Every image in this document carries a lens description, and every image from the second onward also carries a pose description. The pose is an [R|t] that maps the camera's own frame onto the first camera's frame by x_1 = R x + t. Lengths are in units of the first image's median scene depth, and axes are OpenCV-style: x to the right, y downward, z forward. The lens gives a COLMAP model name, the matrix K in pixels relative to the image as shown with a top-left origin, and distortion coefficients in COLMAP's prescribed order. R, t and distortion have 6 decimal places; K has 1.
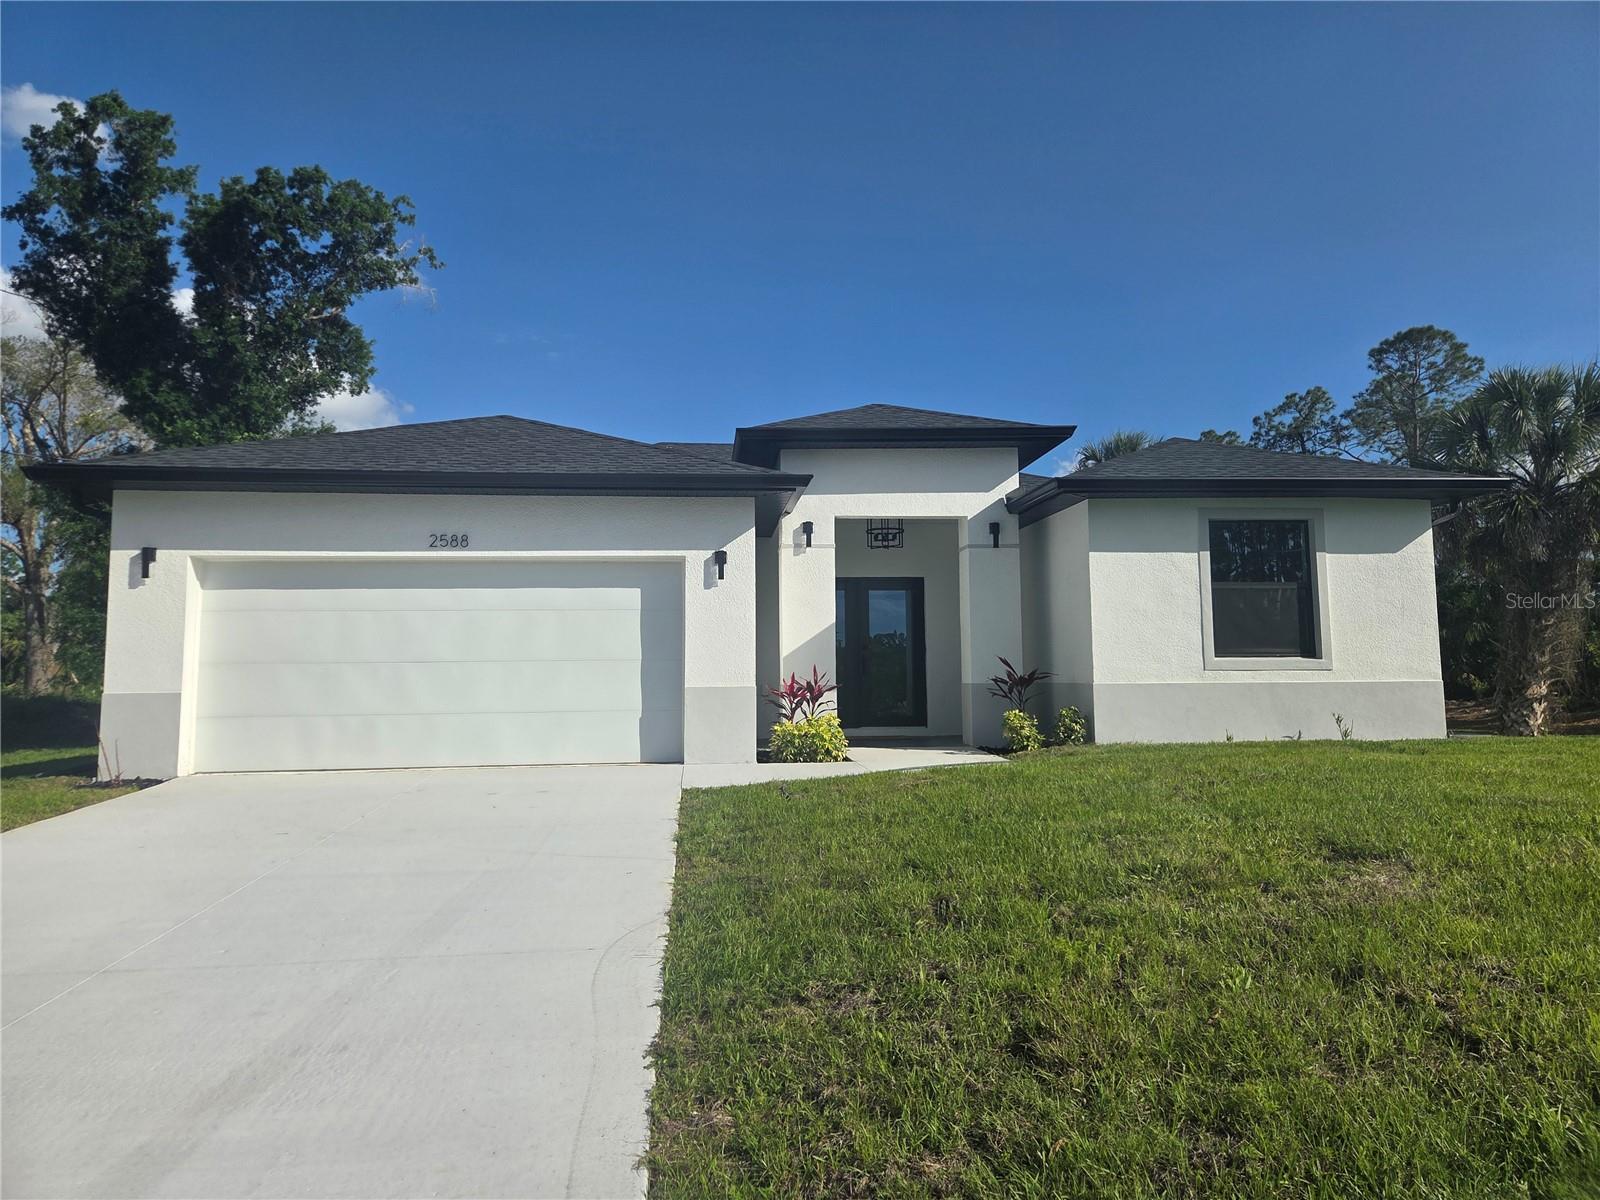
lens RADIAL K [[1060.4, 0, 785.0], [0, 1060.4, 598.6], [0, 0, 1]] dist [0.044186, -0.004623]
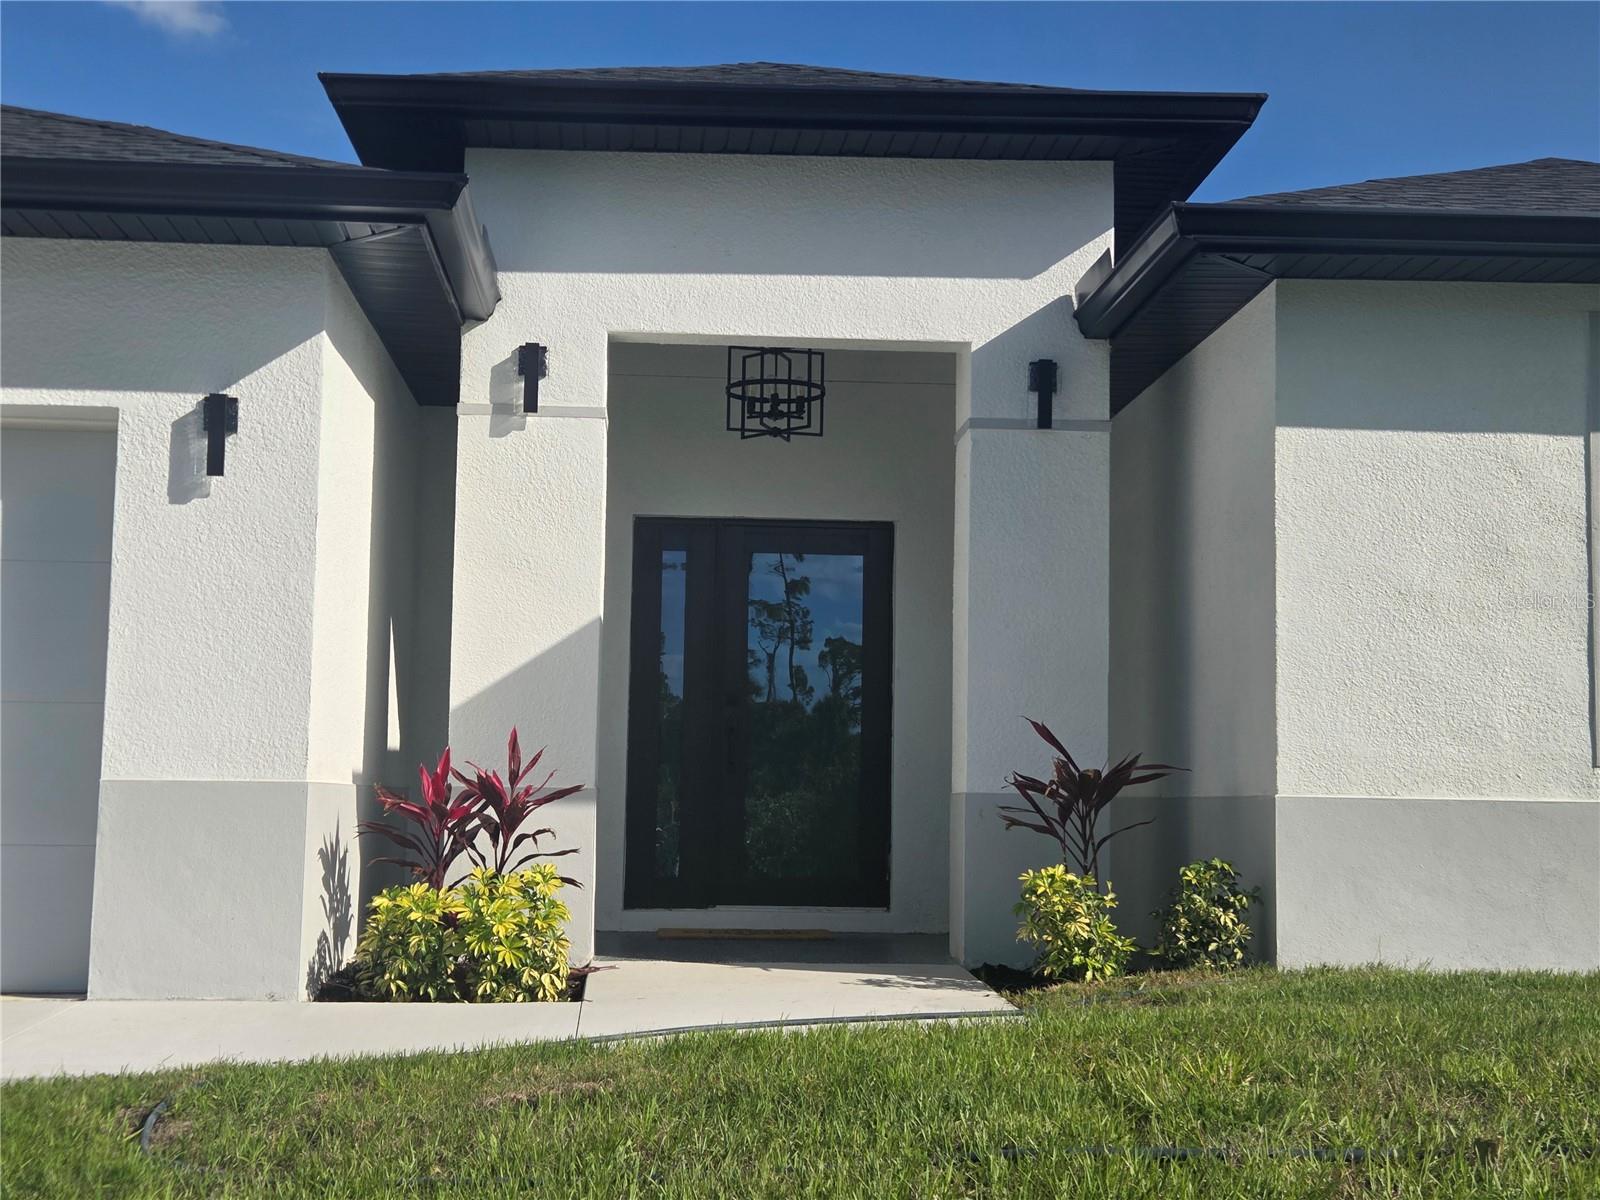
lens RADIAL K [[2182.4, 0, 800.0], [0, 2182.4, 600.0], [0, 0, 1]] dist [0.087921, -0.014285]
pose [[0.999583, 0.020887, -0.019933, 0.137768], [-0.021338, 0.999515, -0.022670, 0.032853], [0.019449, 0.023086, 0.999544, 0.253838]]
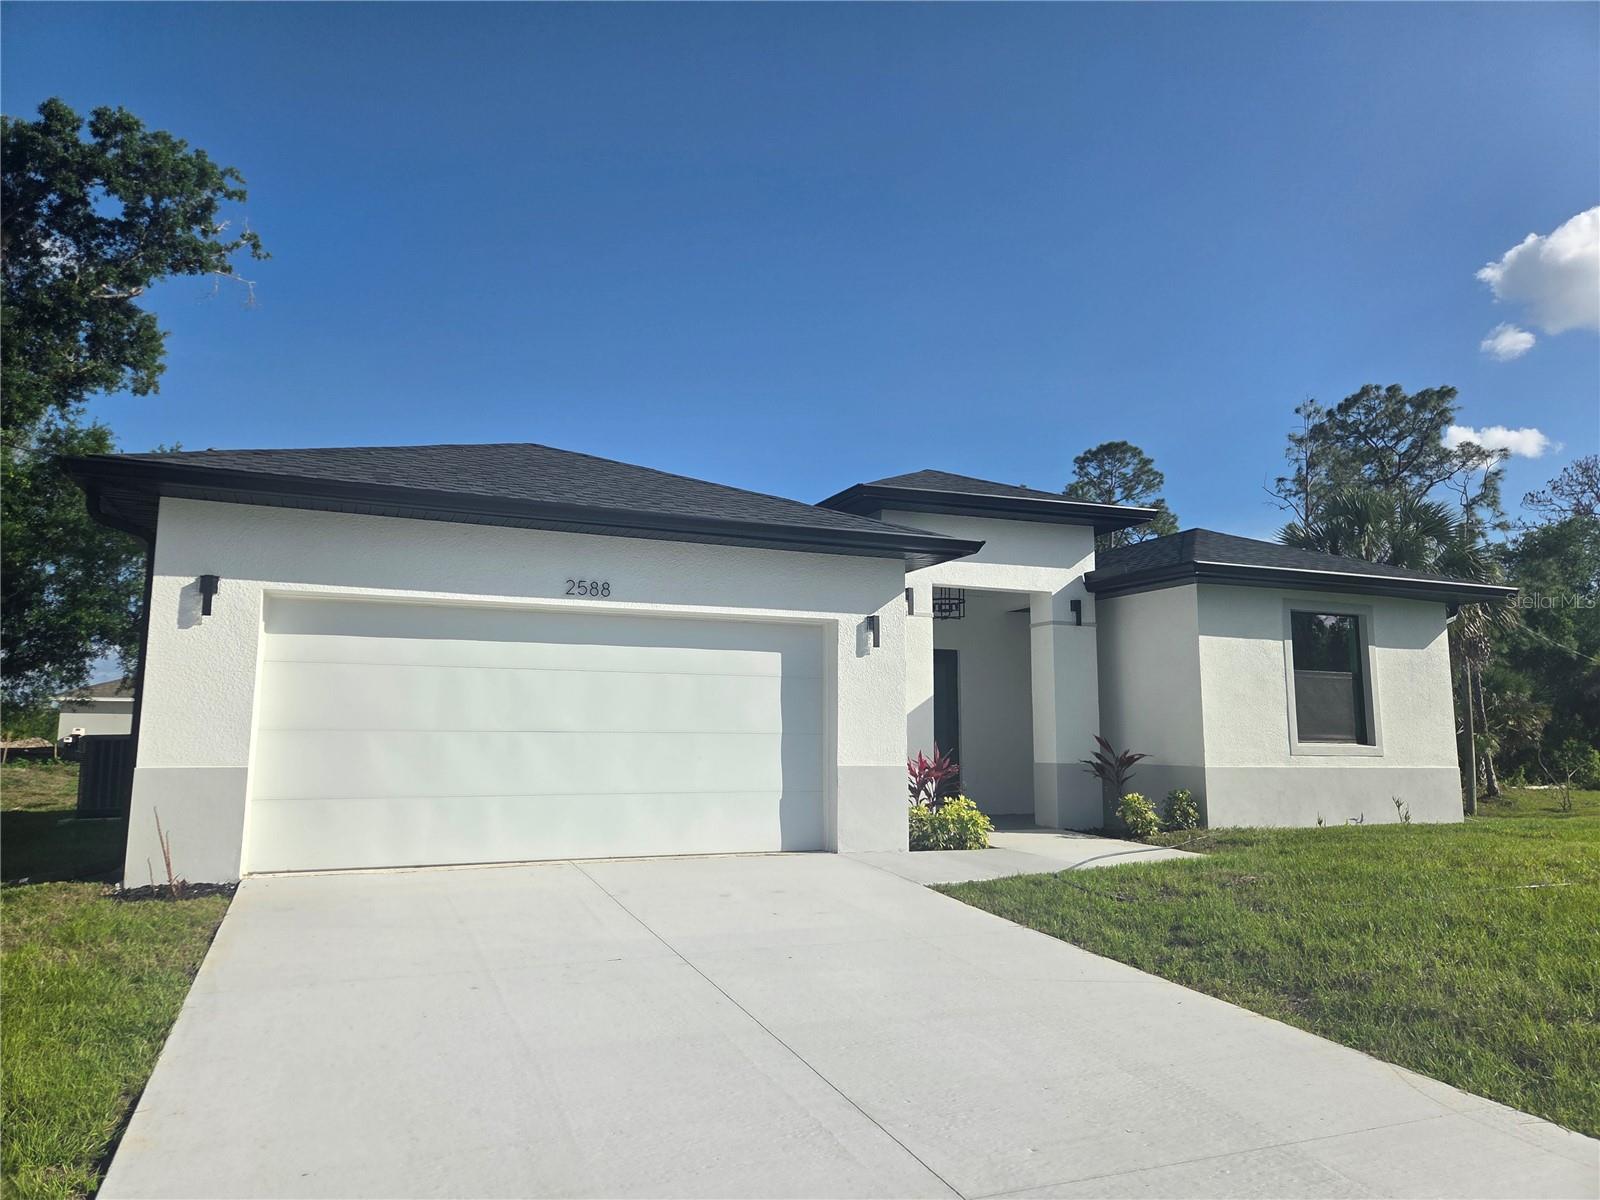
lens RADIAL K [[1085.7, 0, 800.0], [0, 1085.7, 600.0], [0, 0, 1]] dist [0.046970, 0.000773]
pose [[0.953666, 0.055642, 0.295677, -0.370486], [-0.038067, 0.997167, -0.064869, 0.004113], [-0.298449, 0.050608, 0.953083, 0.117328]]
